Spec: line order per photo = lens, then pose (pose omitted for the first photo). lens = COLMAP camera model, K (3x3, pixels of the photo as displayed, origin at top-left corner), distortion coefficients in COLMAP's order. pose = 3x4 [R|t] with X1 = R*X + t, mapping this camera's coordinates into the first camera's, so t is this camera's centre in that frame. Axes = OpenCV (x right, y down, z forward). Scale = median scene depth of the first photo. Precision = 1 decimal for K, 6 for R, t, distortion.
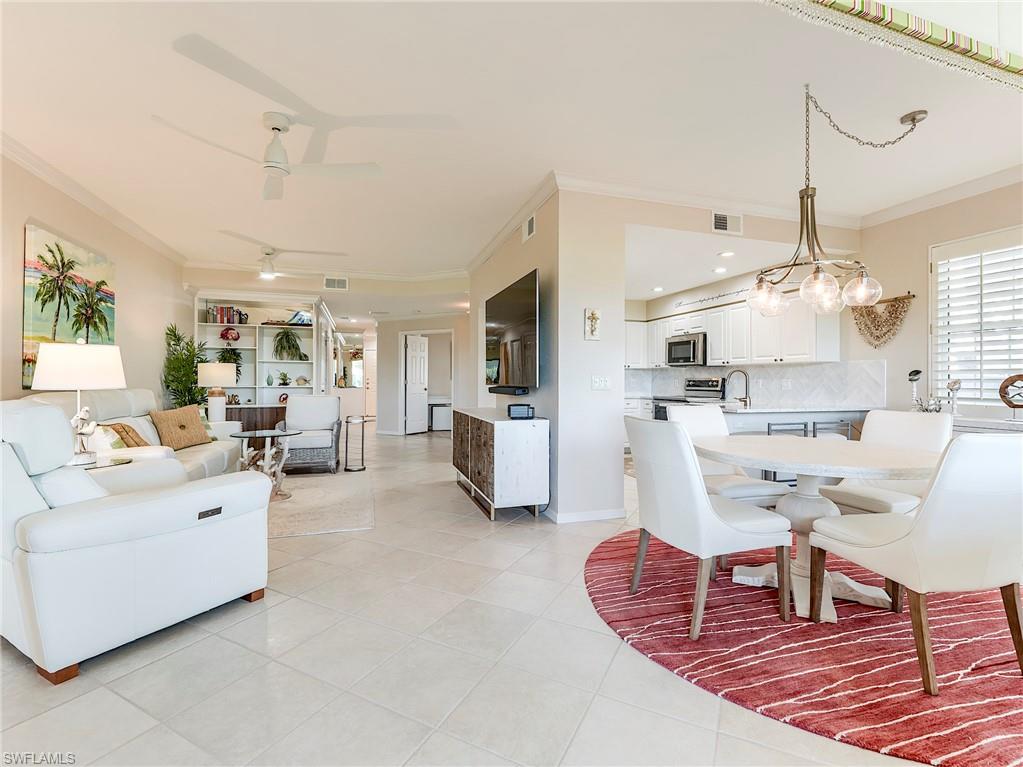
lens RADIAL K [[467.8, 0, 511.5], [0, 467.8, 383.5], [0, 0, 1]] dist [0.000581, -0.007877]
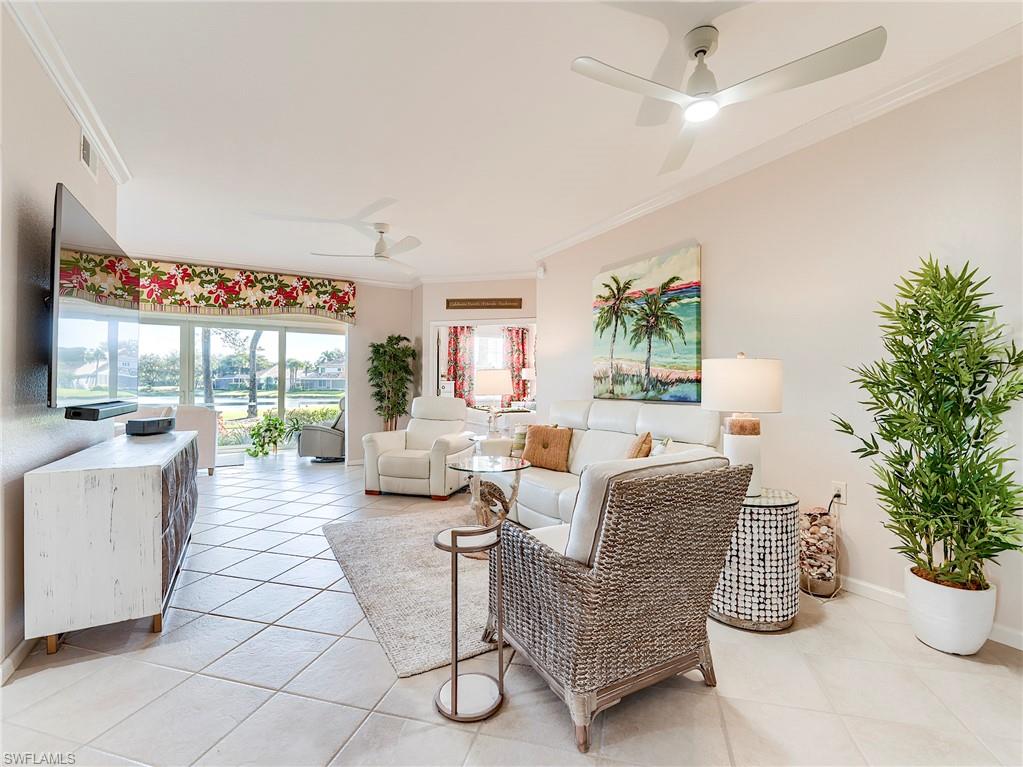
lens RADIAL K [[465.3, 0, 510.9], [0, 465.3, 381.7], [0, 0, 1]] dist [0.005806, -0.008966]
pose [[-0.977454, -0.008380, -0.210981, -0.316094], [-0.008025, 0.999965, -0.002542, -0.018660], [0.210995, -0.000792, -0.977487, 1.378864]]
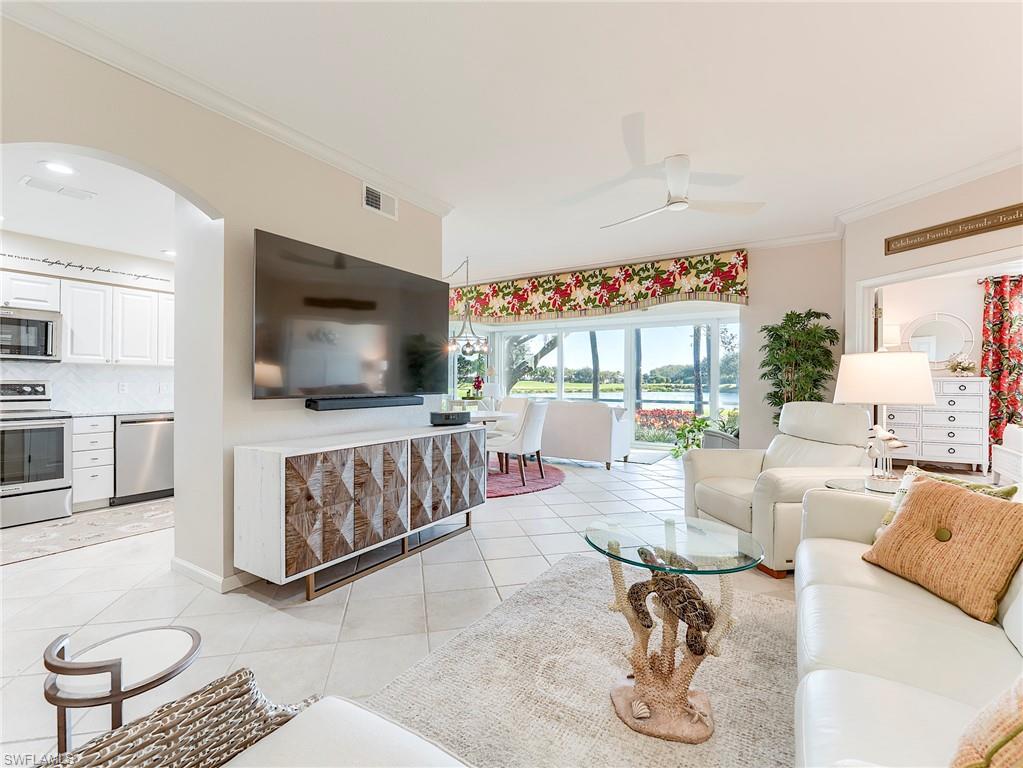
lens RADIAL K [[465.3, 0, 510.9], [0, 465.3, 382.2], [0, 0, 1]] dist [0.005806, -0.008966]
pose [[-0.645102, -0.008201, 0.764053, -0.580016], [-0.001987, 0.999957, 0.009056, -0.019509], [-0.764094, 0.004324, -0.645090, 1.068138]]
